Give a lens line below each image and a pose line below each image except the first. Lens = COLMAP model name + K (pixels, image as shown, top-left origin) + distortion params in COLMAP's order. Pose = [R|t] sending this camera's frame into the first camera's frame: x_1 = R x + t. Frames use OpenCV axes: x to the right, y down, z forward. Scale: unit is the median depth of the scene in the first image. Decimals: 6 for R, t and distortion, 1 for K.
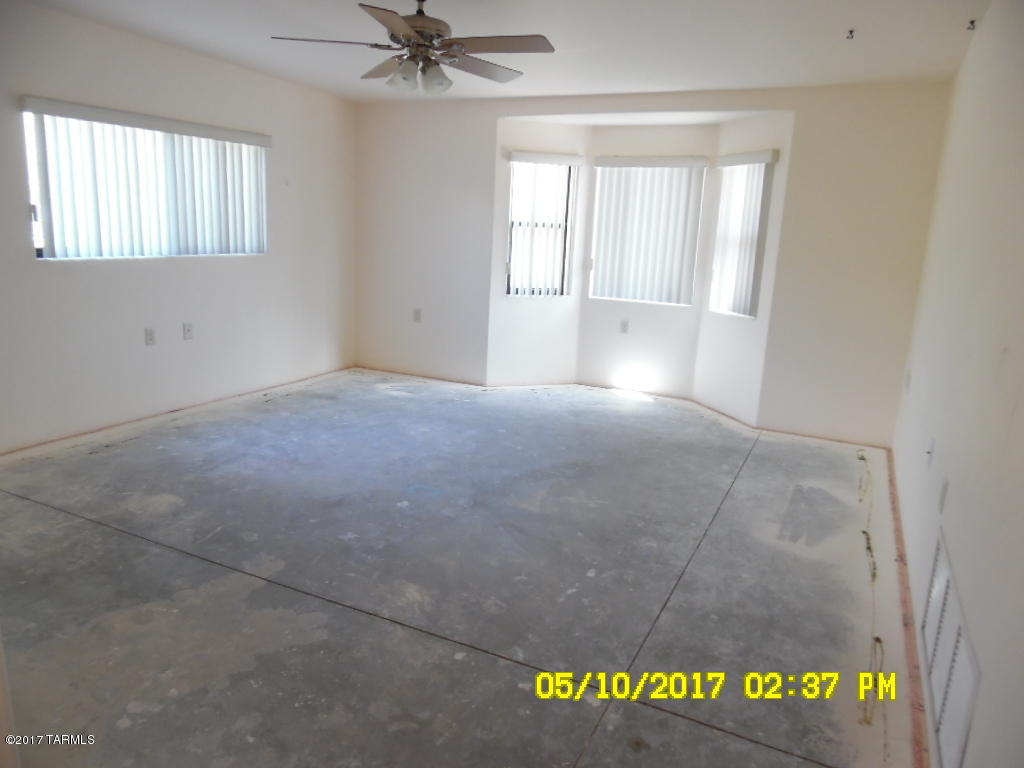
lens RADIAL K [[727.4, 0, 511.6], [0, 727.4, 383.7], [0, 0, 1]] dist [-0.002491, -0.017265]
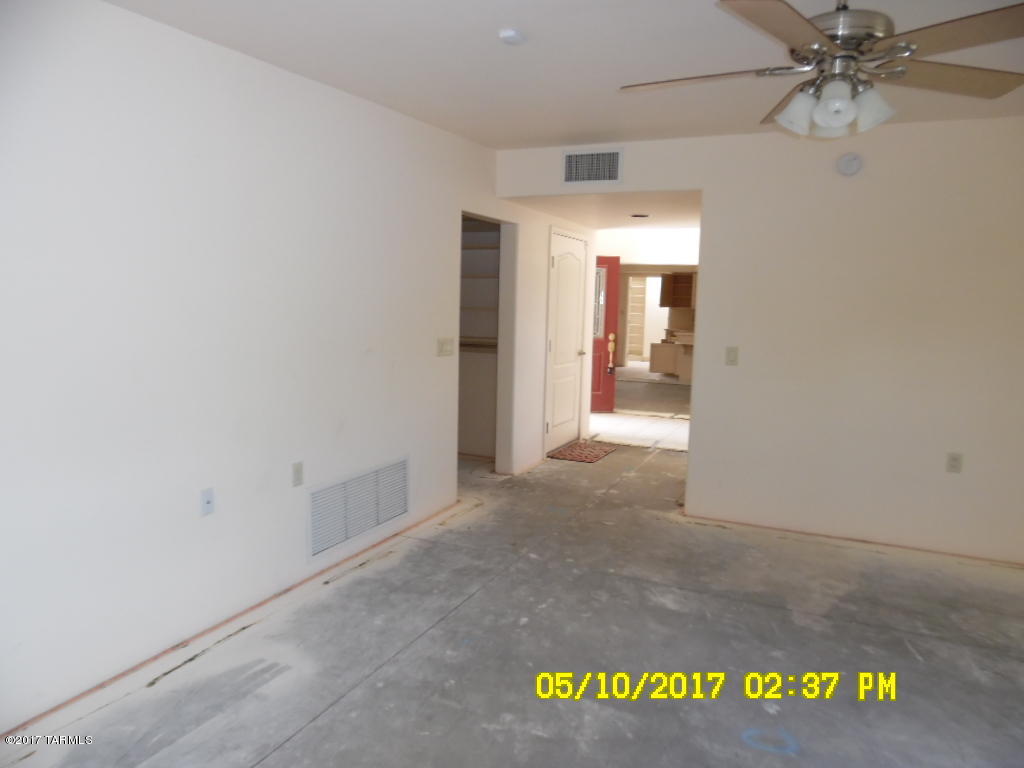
lens RADIAL K [[727.4, 0, 511.8], [0, 727.4, 384.7], [0, 0, 1]] dist [-0.002491, -0.017265]
pose [[-0.997536, -0.063692, -0.029429, 0.182174], [-0.069783, 0.944192, 0.321919, -0.427065], [0.007283, 0.323179, -0.946310, 1.919383]]
